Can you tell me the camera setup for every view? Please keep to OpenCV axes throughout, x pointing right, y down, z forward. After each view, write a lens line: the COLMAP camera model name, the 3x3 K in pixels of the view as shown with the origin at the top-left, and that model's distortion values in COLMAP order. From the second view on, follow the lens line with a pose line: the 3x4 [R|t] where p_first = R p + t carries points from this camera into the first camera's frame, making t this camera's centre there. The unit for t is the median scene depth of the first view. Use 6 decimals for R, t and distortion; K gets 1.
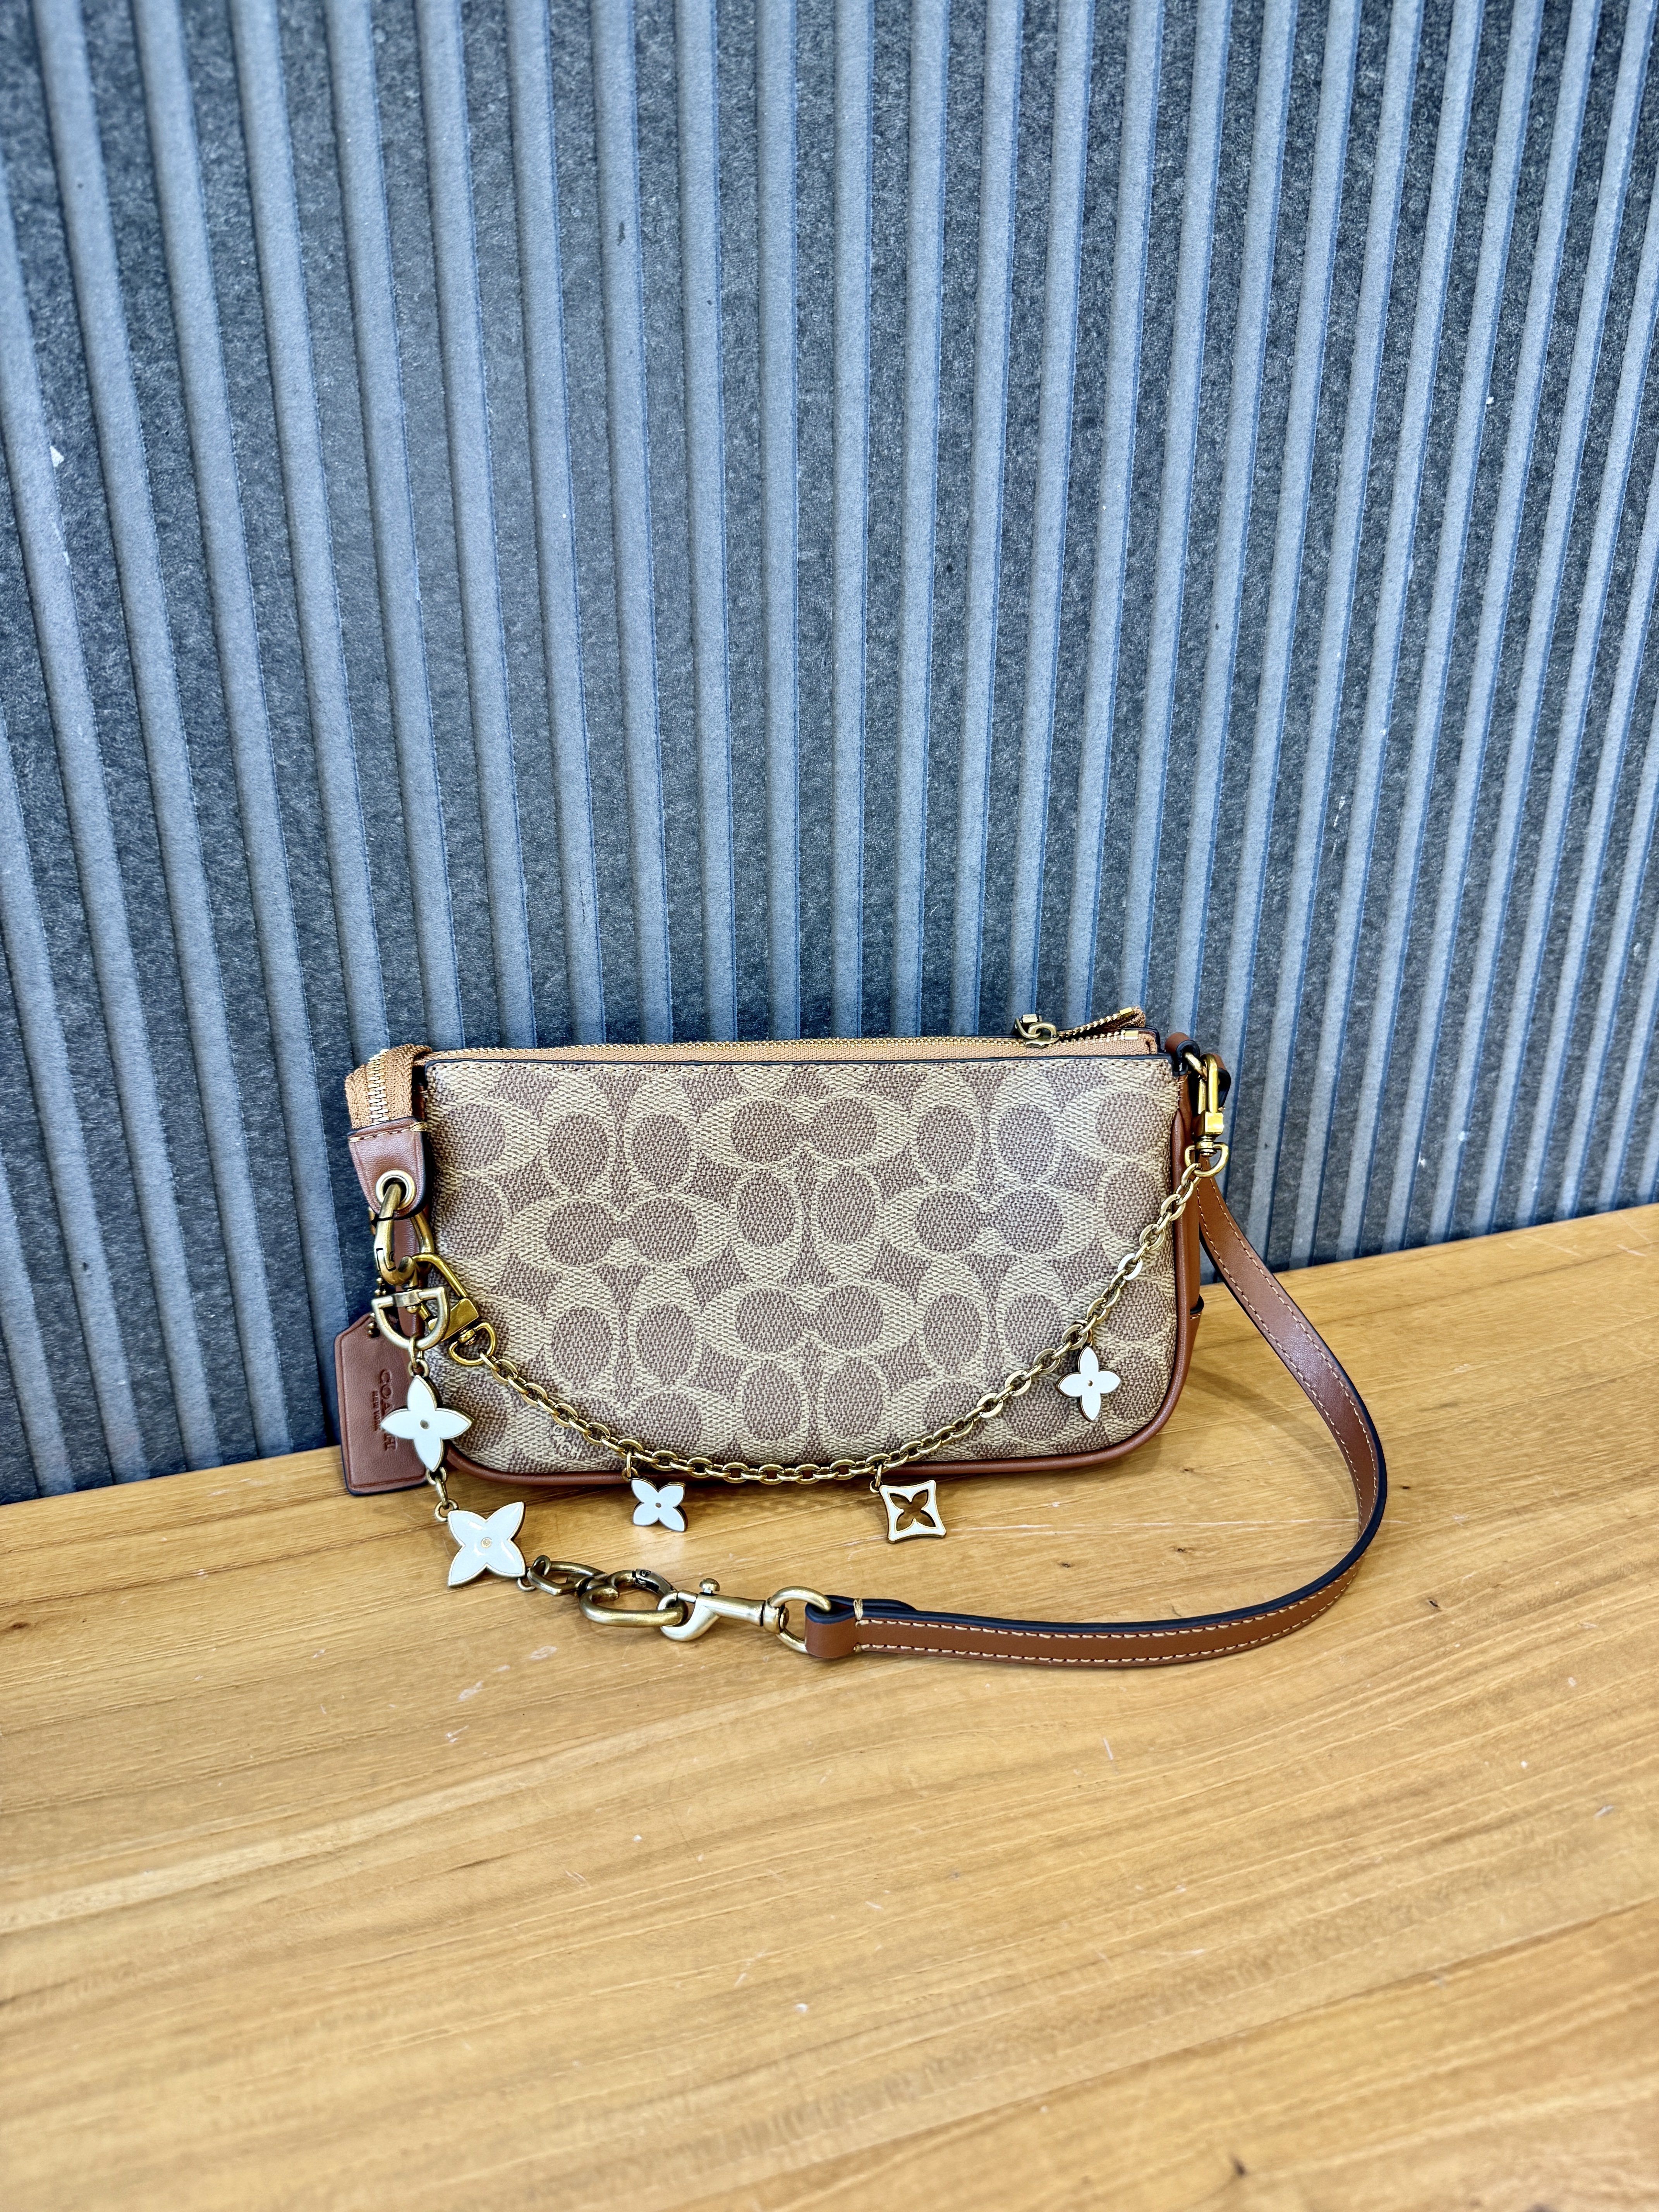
lens RADIAL K [[1627.1, 0, 817.3], [0, 1627.1, 1115.3], [0, 0, 1]] dist [-0.026170, 0.010626]
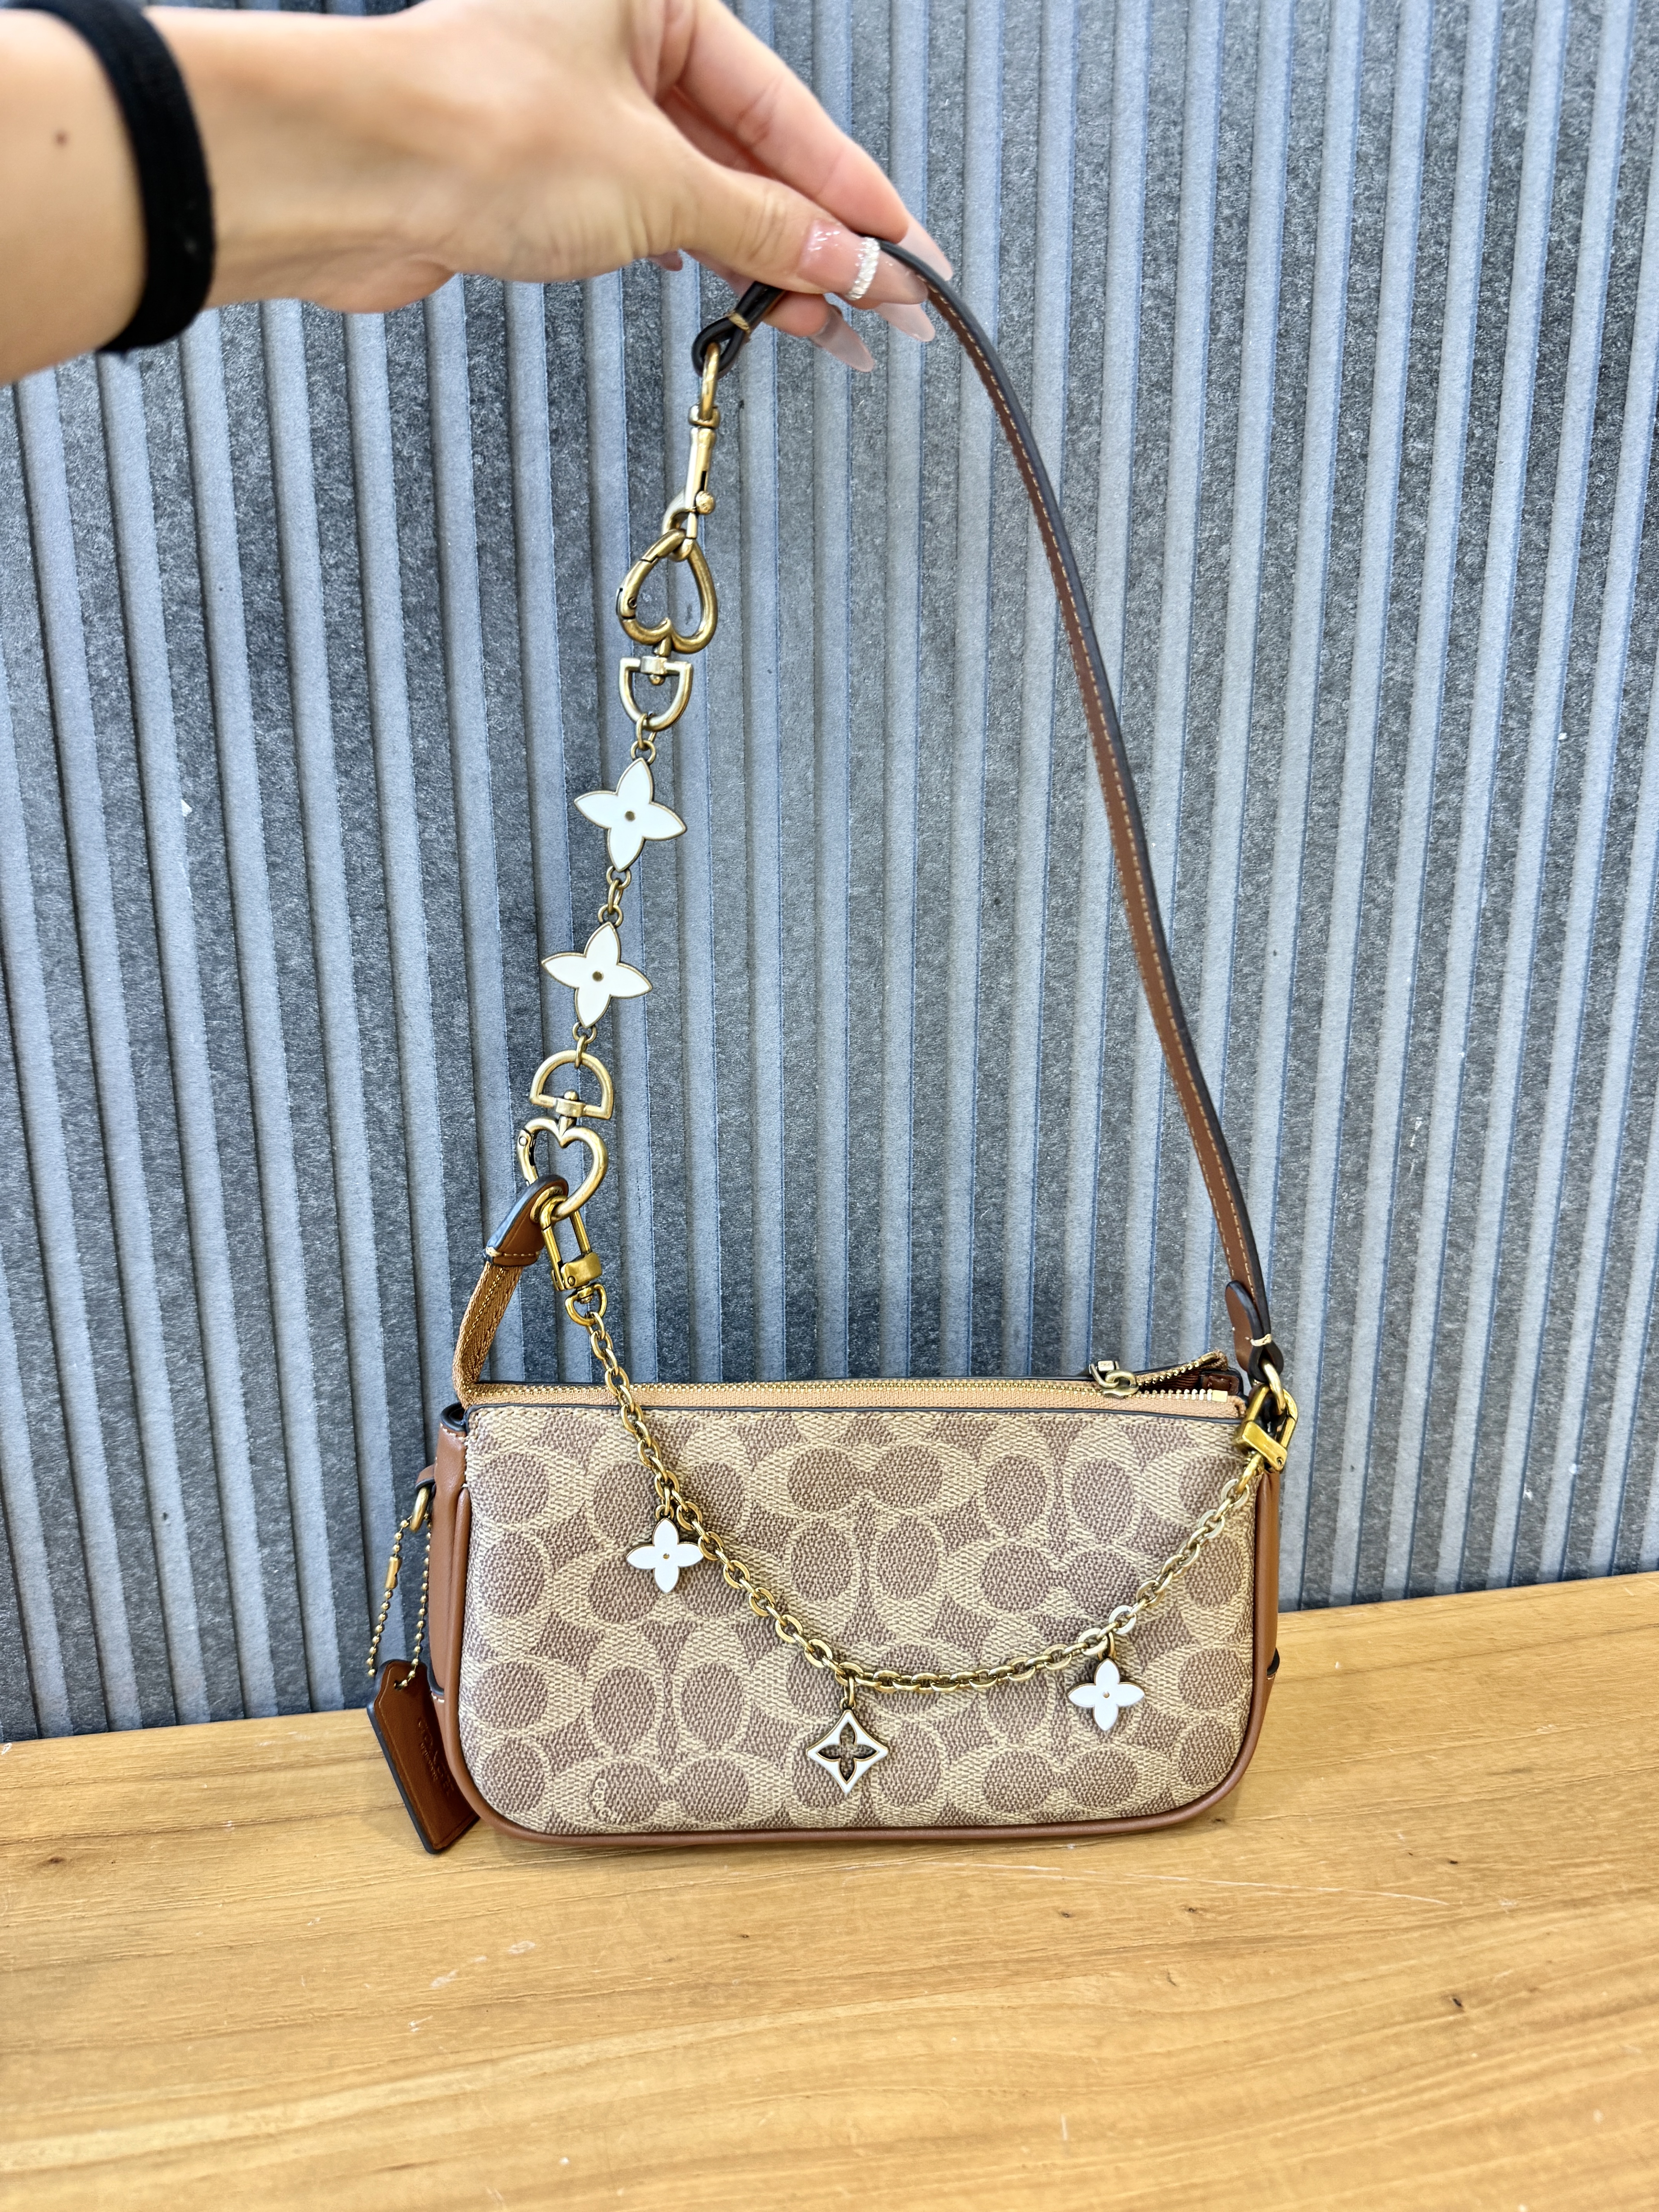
lens RADIAL K [[1627.1, 0, 817.3], [0, 1627.1, 1115.3], [0, 0, 1]] dist [-0.026170, 0.010626]
pose [[0.985987, 0.035765, -0.162946, 0.142316], [-0.057822, 0.989468, -0.132704, -0.052813], [0.156484, 0.140266, 0.977670, -0.026582]]
